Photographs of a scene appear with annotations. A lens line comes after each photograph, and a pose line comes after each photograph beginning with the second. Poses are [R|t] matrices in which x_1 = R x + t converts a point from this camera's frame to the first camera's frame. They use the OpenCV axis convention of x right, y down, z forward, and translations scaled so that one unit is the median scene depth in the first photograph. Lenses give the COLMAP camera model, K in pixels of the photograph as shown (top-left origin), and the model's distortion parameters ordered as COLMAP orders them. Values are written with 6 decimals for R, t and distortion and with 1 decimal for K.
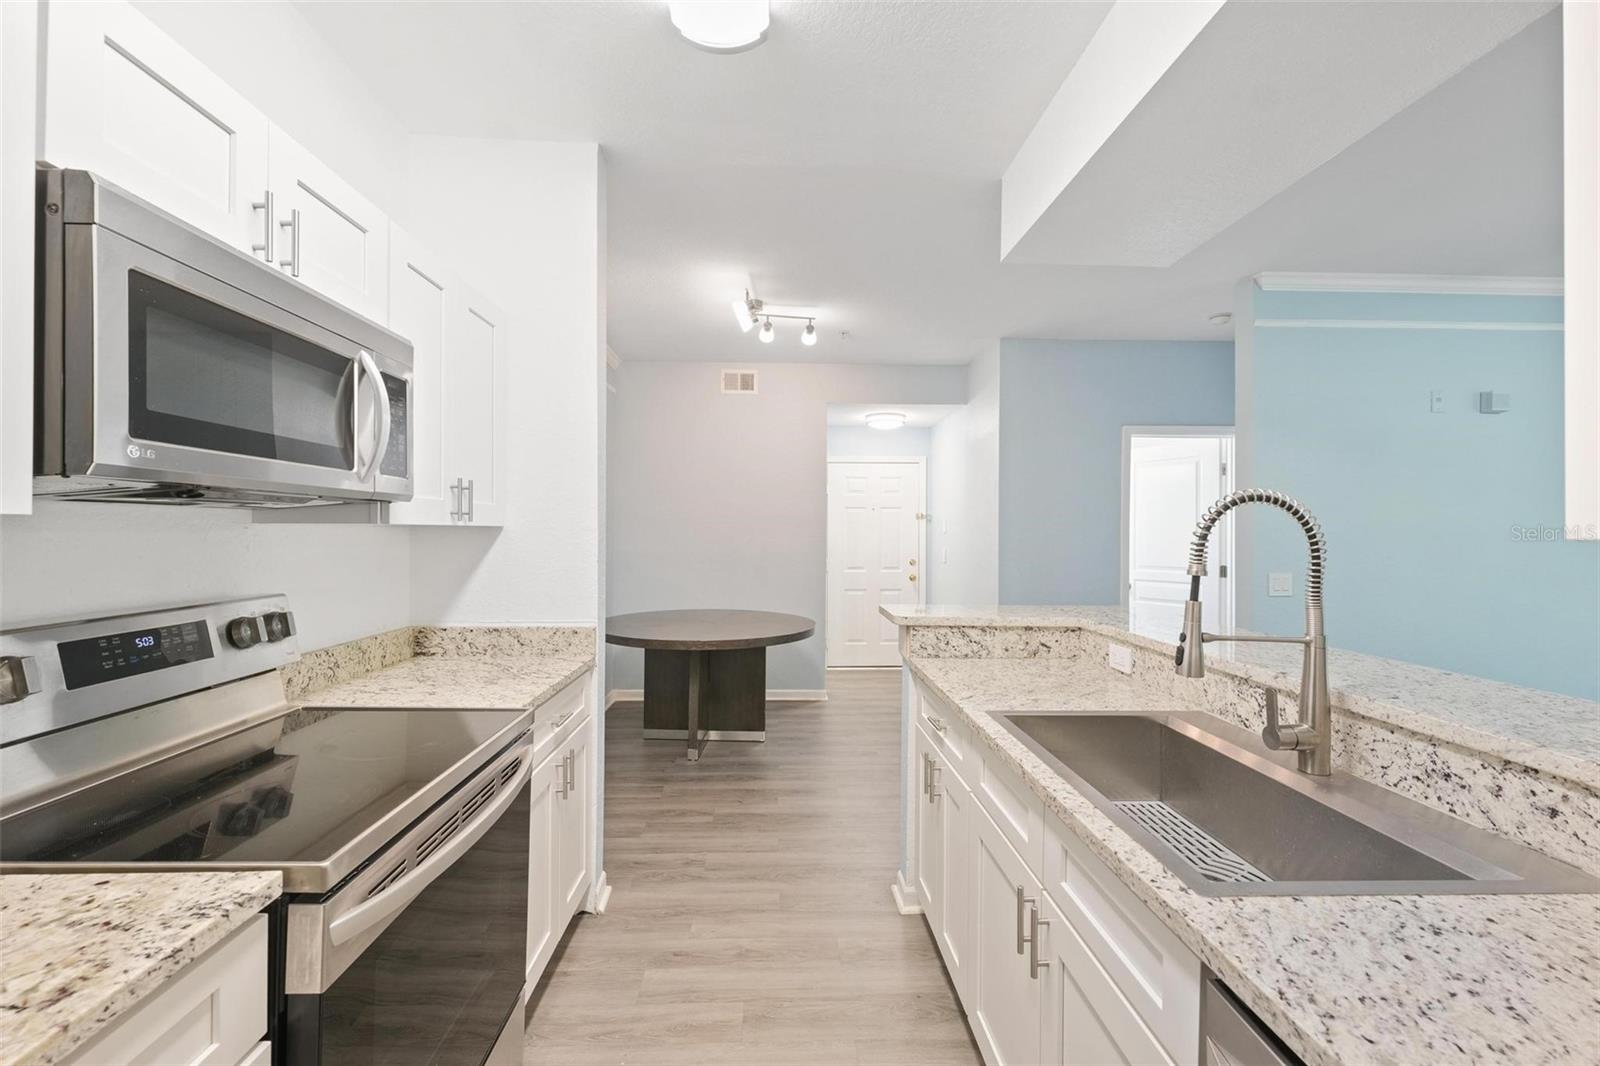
lens RADIAL K [[657.8, 0, 795.9], [0, 657.8, 532.6], [0, 0, 1]] dist [-0.000395, -0.000252]
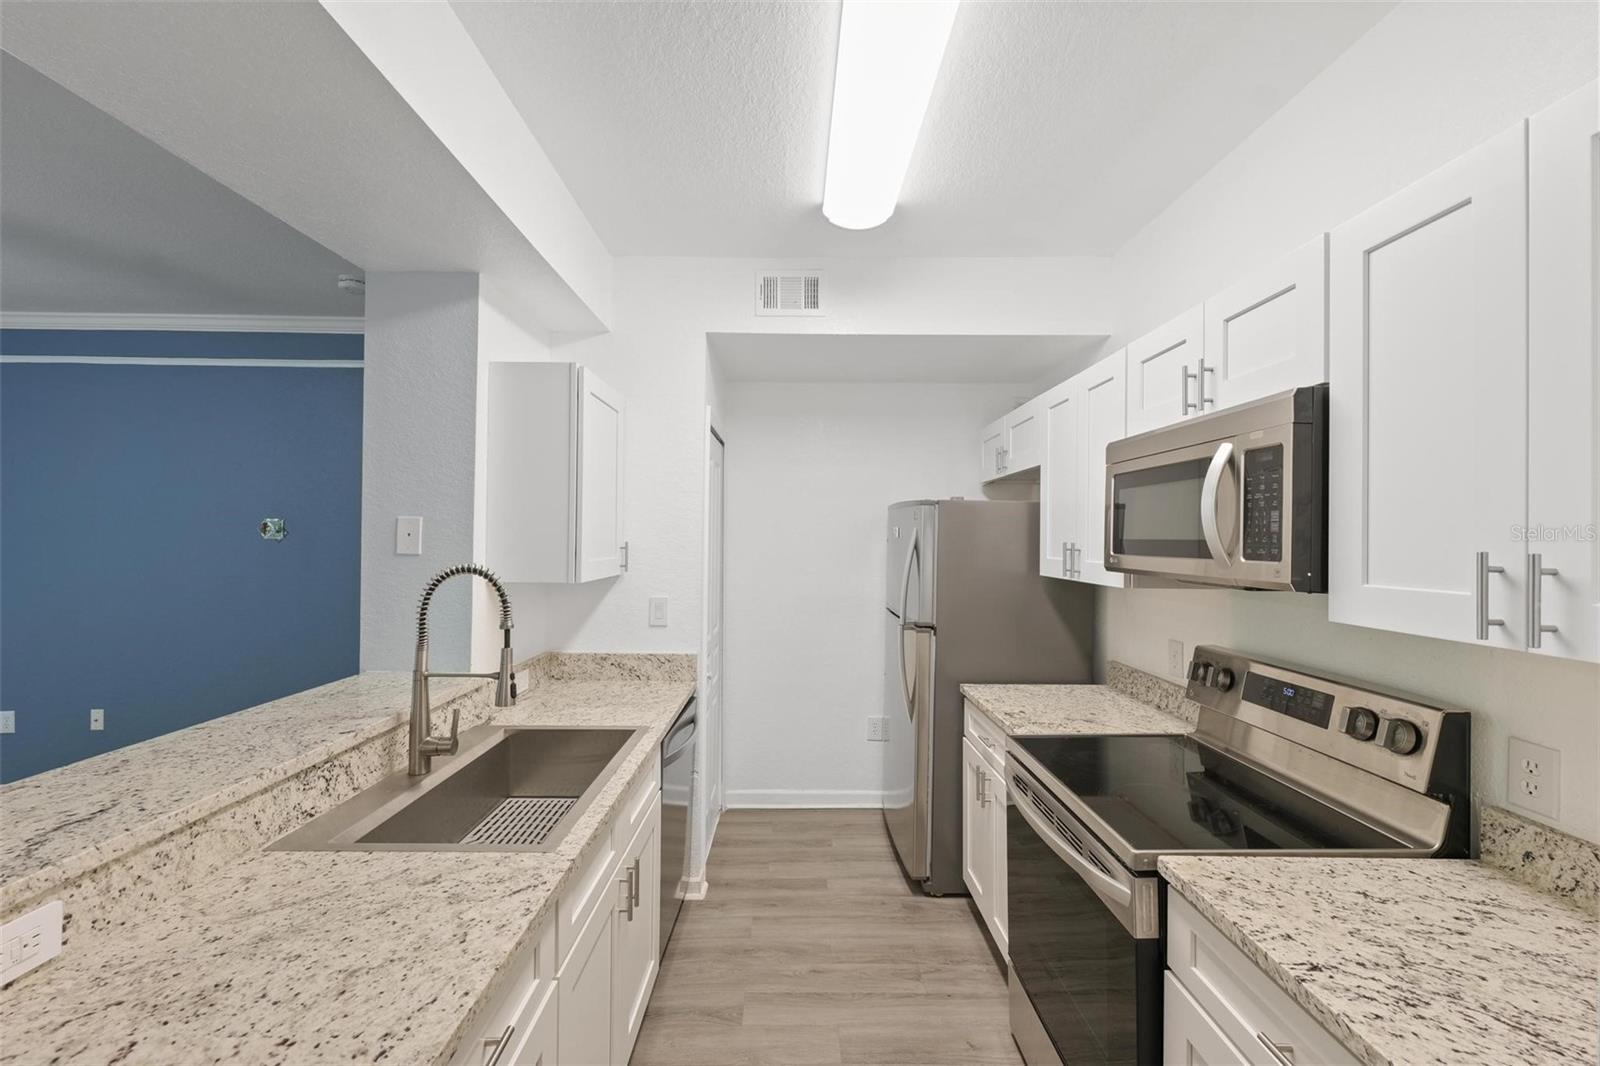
lens RADIAL K [[651.6, 0, 796.3], [0, 651.6, 530.9], [0, 0, 1]] dist [0.001365, -0.000879]
pose [[-0.999250, -0.015495, 0.035474, -0.019109], [-0.015768, 0.999848, -0.007447, -0.100979], [-0.035353, -0.008001, -0.999343, 1.749475]]
